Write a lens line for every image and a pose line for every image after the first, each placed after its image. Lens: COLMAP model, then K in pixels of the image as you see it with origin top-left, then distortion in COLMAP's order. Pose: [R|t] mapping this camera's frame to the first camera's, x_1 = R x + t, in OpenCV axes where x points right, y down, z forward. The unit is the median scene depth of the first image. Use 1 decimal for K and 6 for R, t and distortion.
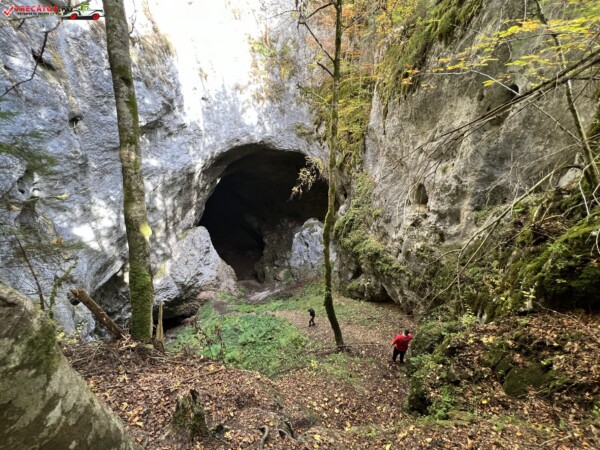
lens RADIAL K [[240.9, 0, 300.6], [0, 240.9, 226.3], [0, 0, 1]] dist [-0.000953, 0.000262]
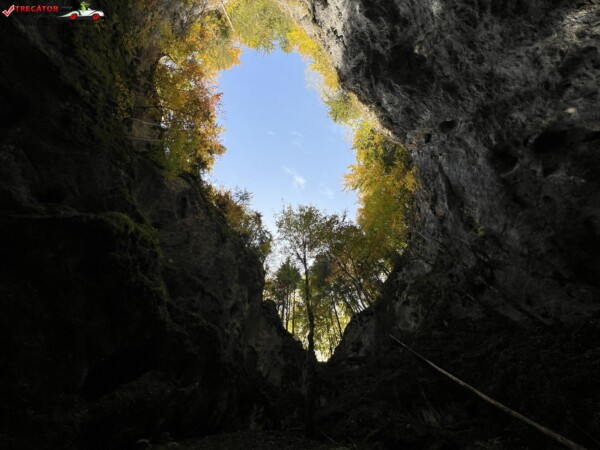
lens RADIAL K [[239.2, 0, 300.2], [0, 239.2, 226.1], [0, 0, 1]] dist [-0.001052, 0.000437]
pose [[-0.875867, 0.455350, 0.159733, -0.175883], [0.222246, 0.674468, -0.704059, 0.367016], [-0.428328, -0.581162, -0.691944, 1.204634]]
